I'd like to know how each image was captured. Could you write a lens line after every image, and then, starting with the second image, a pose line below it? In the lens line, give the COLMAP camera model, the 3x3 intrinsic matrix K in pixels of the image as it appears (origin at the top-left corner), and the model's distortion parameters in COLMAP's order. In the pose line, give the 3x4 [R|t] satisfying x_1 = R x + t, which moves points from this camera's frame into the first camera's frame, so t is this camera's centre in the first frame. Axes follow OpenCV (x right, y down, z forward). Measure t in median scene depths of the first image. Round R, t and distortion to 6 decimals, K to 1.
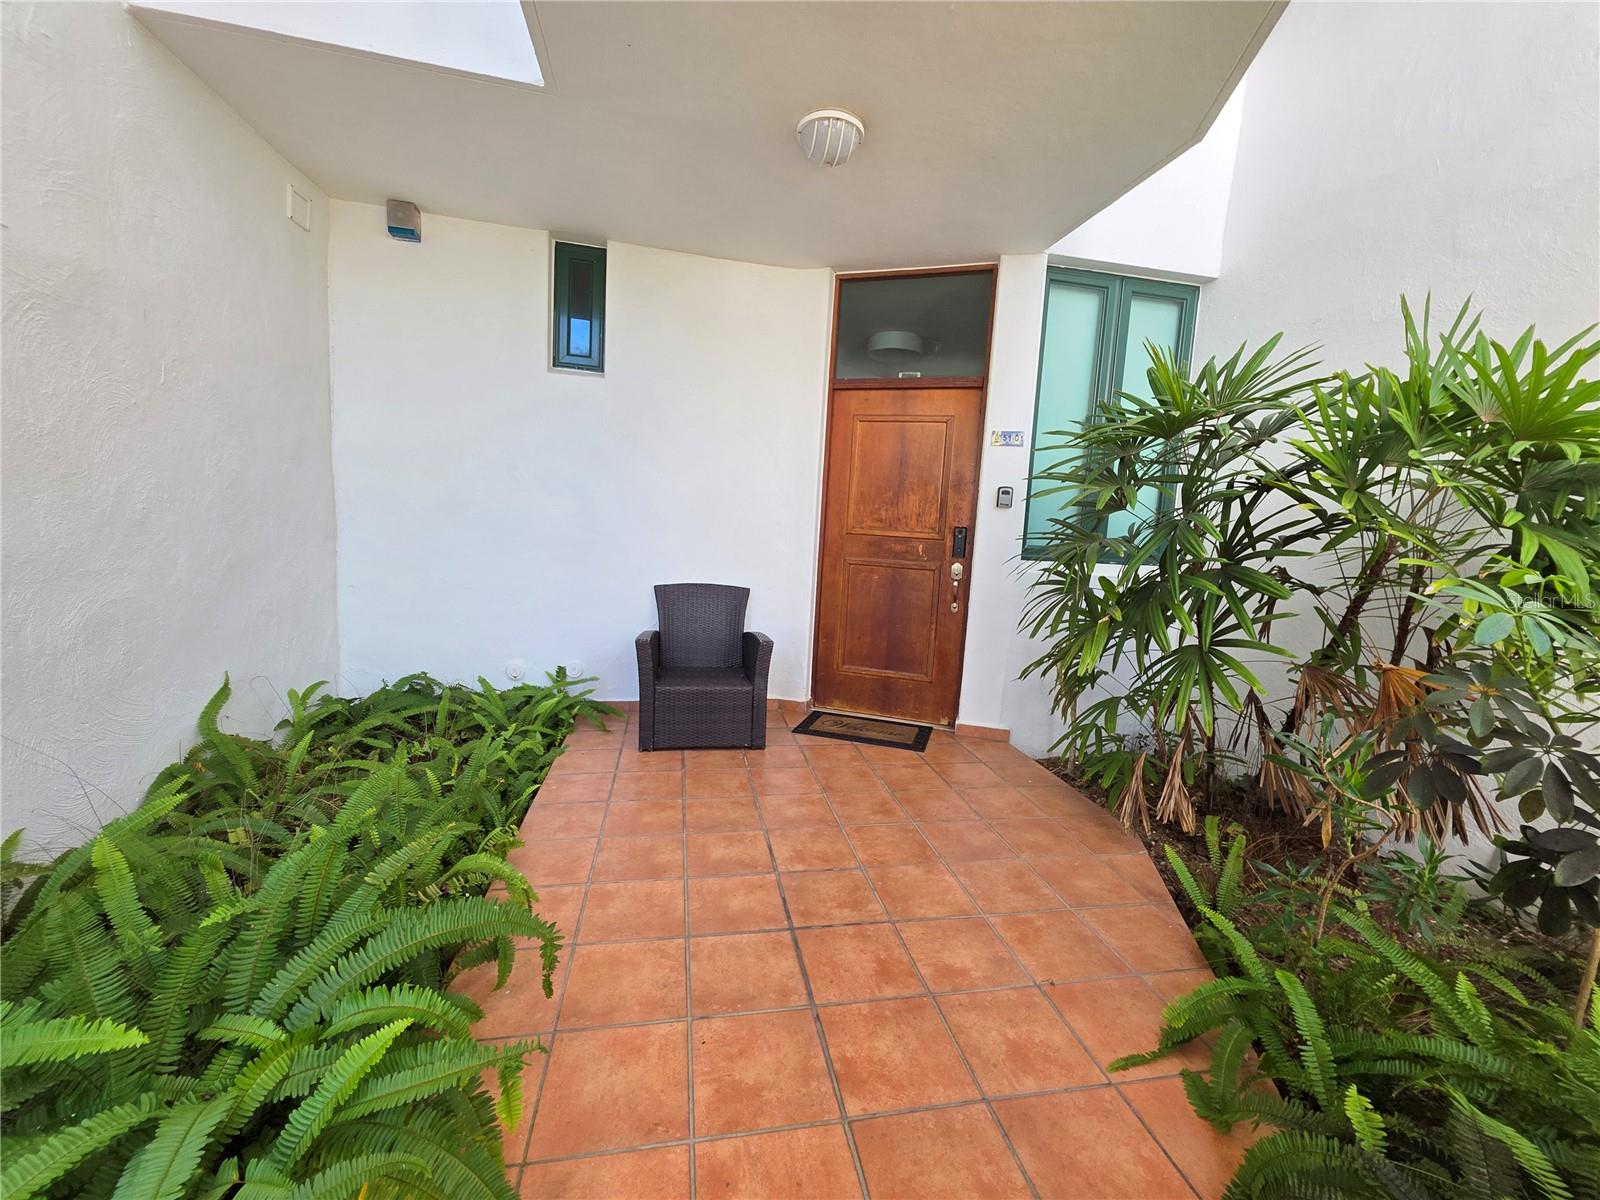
lens RADIAL K [[637.2, 0, 800.0], [0, 637.2, 600.0], [0, 0, 1]] dist [0.001749, -0.000124]
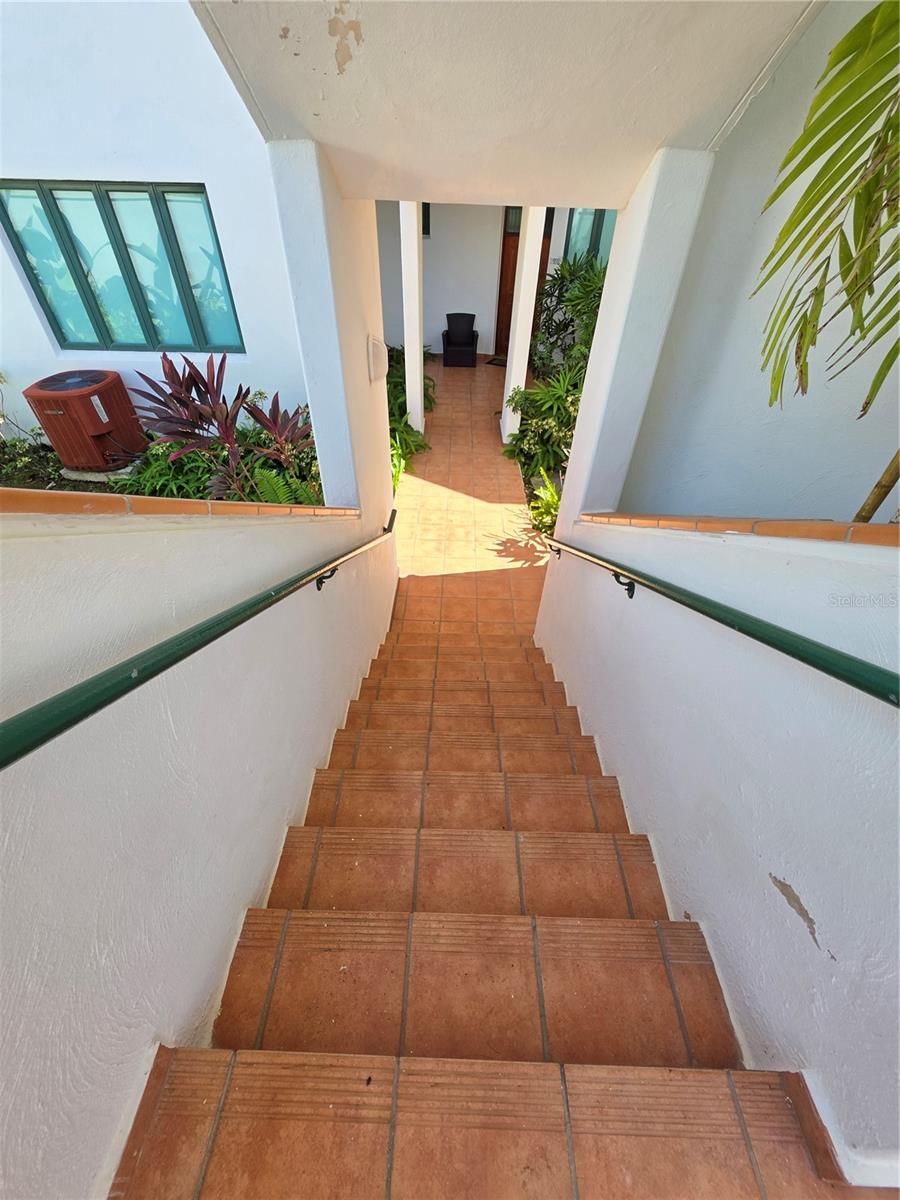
lens RADIAL K [[477.9, 0, 444.8], [0, 477.9, 602.4], [0, 0, 1]] dist [0.001749, -0.000124]
pose [[0.972650, 0.120236, -0.198736, 0.446086], [0.013829, 0.824104, 0.566270, -0.199532], [0.231865, -0.553530, 0.799902, -1.859792]]
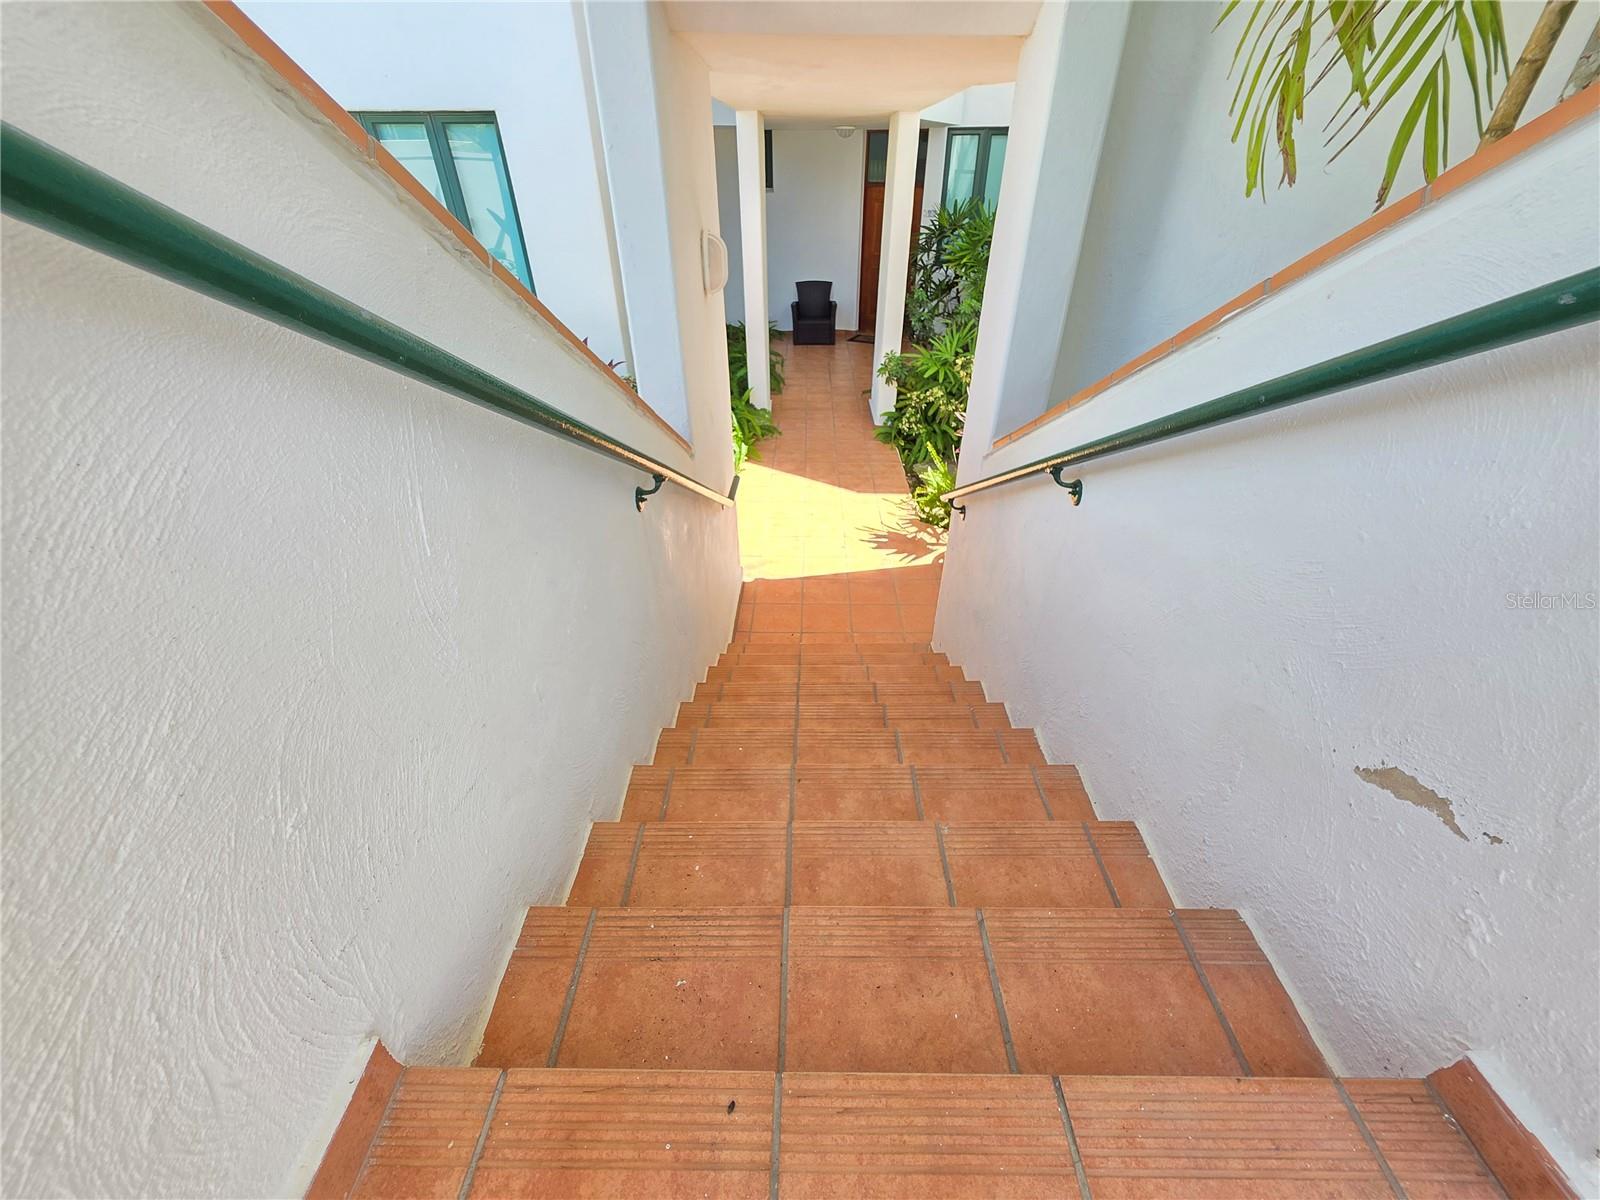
lens RADIAL K [[637.2, 0, 800.0], [0, 637.2, 600.0], [0, 0, 1]] dist [0.001749, -0.000124]
pose [[0.975345, 0.073651, -0.208031, 0.438788], [0.033070, 0.883242, 0.467749, -0.095403], [0.218192, -0.463096, 0.859031, -1.894367]]
